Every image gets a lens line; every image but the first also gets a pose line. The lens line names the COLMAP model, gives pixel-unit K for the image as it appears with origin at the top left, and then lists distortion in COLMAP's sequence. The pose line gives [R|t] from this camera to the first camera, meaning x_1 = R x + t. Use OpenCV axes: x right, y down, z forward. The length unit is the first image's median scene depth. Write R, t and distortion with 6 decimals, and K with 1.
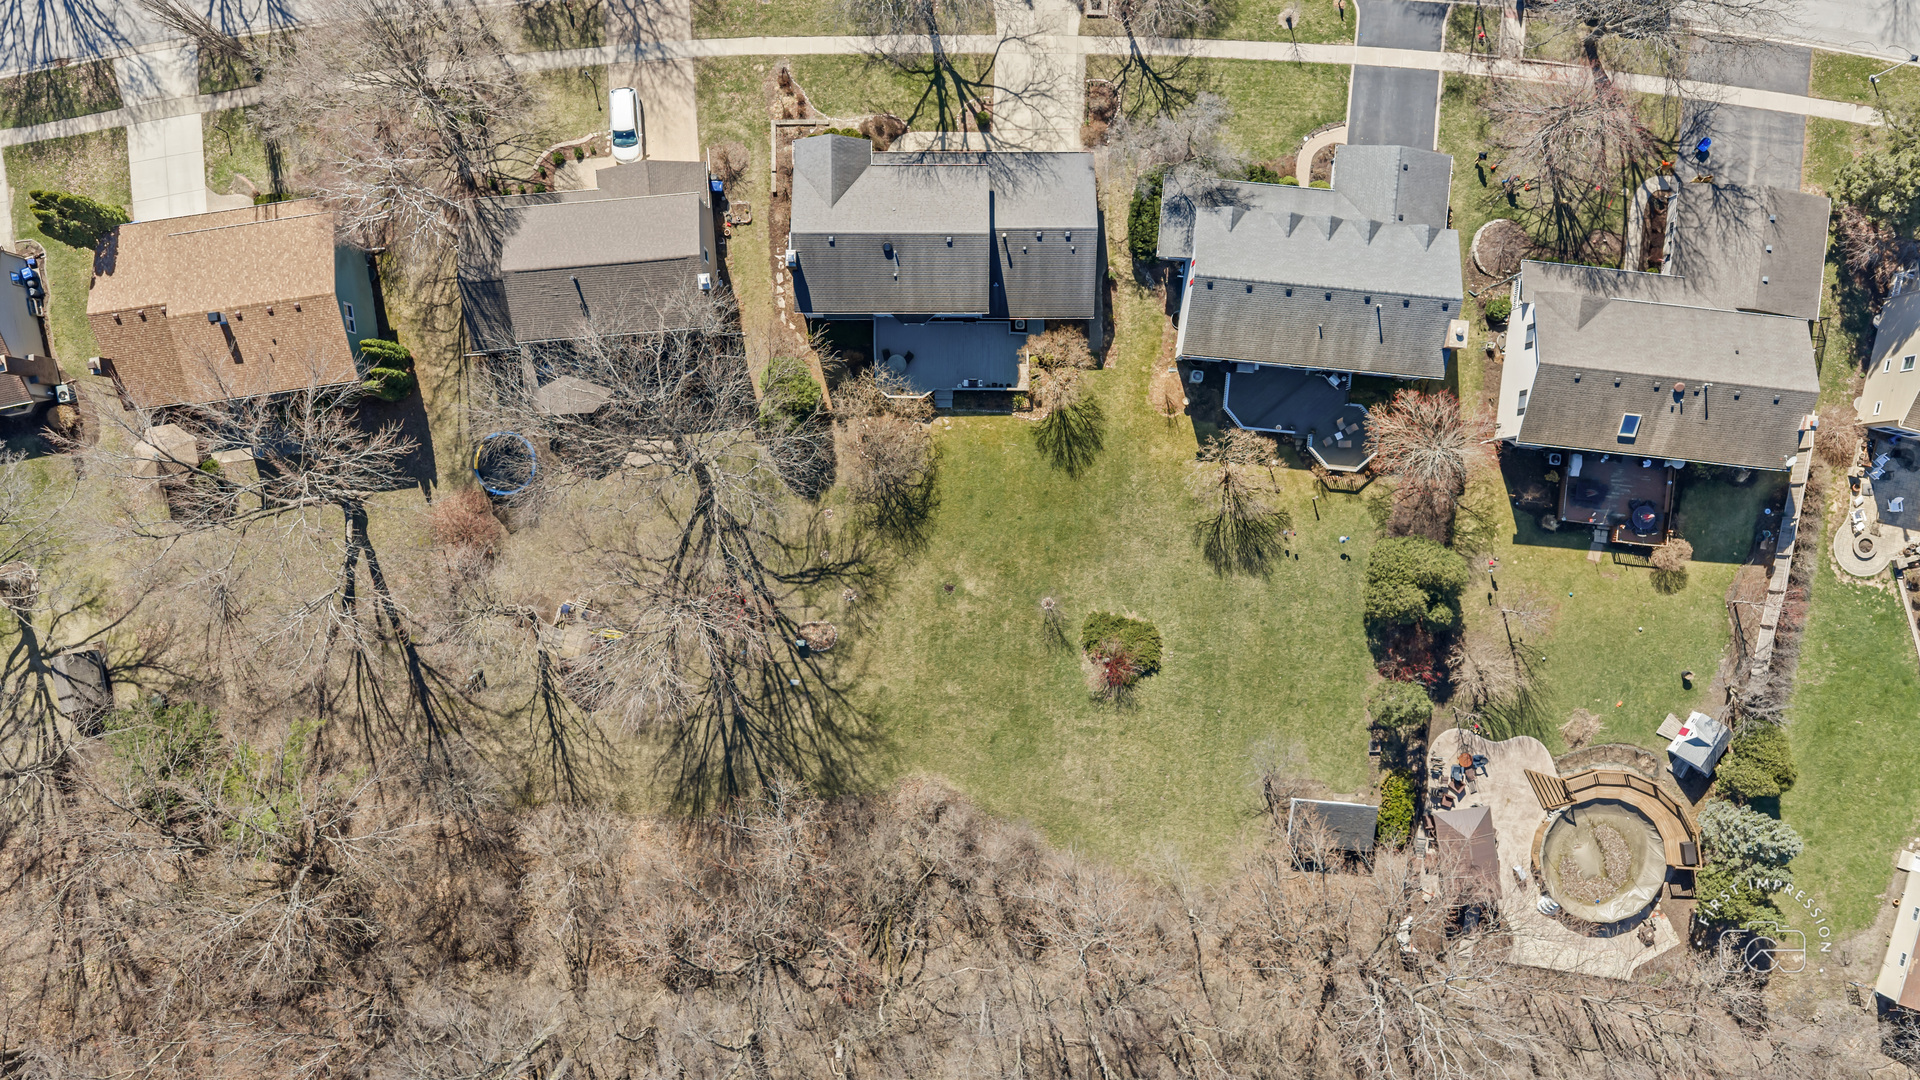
lens RADIAL K [[1586.5, 0, 959.2], [0, 1586.5, 531.8], [0, 0, 1]] dist [0.028095, -0.059712]
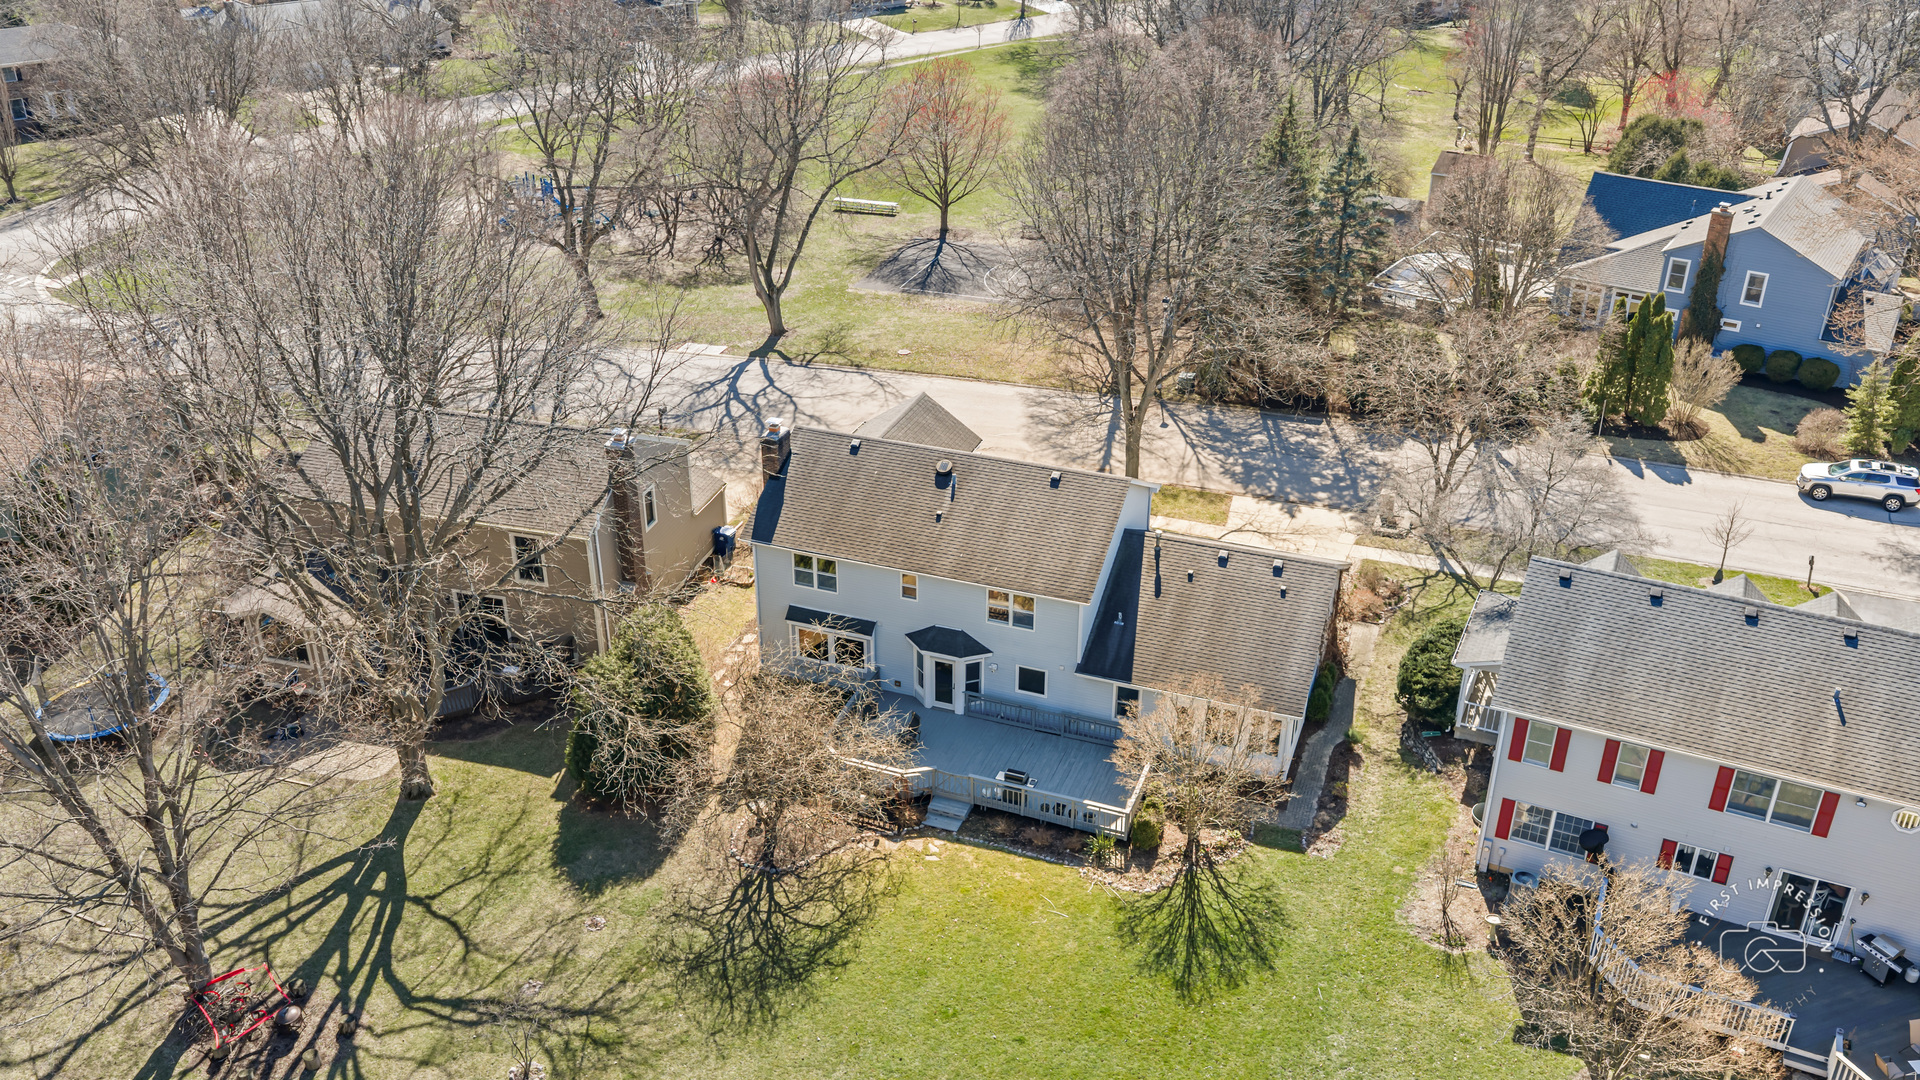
lens RADIAL K [[1587.3, 0, 942.1], [0, 1587.3, 532.3], [0, 0, 1]] dist [0.000522, -0.005581]
pose [[0.934088, 0.163199, -0.317562, 0.122098], [-0.357026, 0.435612, -0.826302, 0.262268], [0.003482, 0.885217, 0.465166, 0.710399]]
